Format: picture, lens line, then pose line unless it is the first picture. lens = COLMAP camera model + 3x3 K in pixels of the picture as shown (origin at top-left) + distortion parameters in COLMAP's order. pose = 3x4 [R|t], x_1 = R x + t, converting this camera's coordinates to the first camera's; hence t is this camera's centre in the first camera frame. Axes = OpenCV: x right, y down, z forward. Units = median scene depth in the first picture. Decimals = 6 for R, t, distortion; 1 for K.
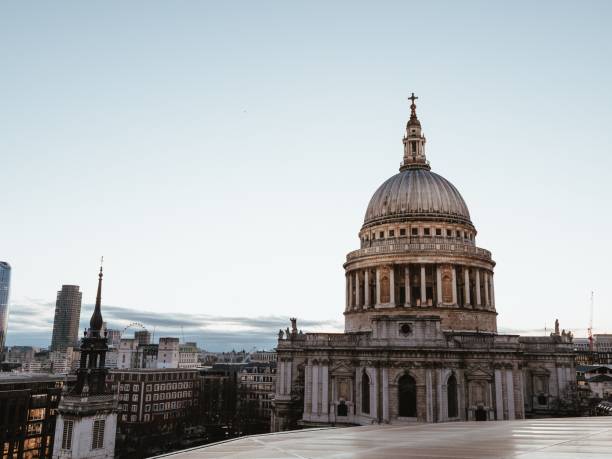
lens RADIAL K [[549.0, 0, 303.1], [0, 549.0, 229.3], [0, 0, 1]] dist [-0.008393, -0.019830]
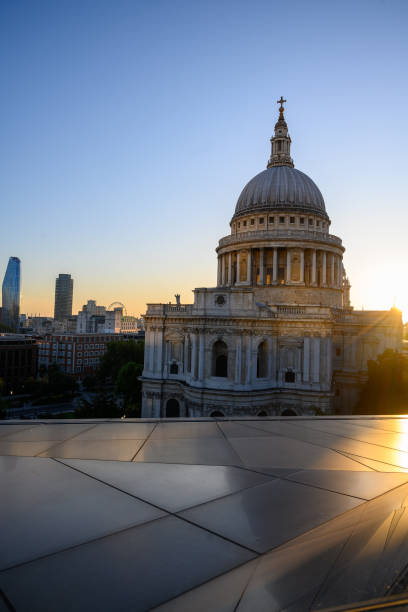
lens RADIAL K [[412.0, 0, 201.4], [0, 412.0, 299.7], [0, 0, 1]] dist [-0.018626, 0.011750]
pose [[0.996175, 0.007811, -0.087035, 0.168729], [0.006435, 0.986735, 0.162210, 0.035925], [0.087148, -0.162149, 0.982910, 0.140558]]
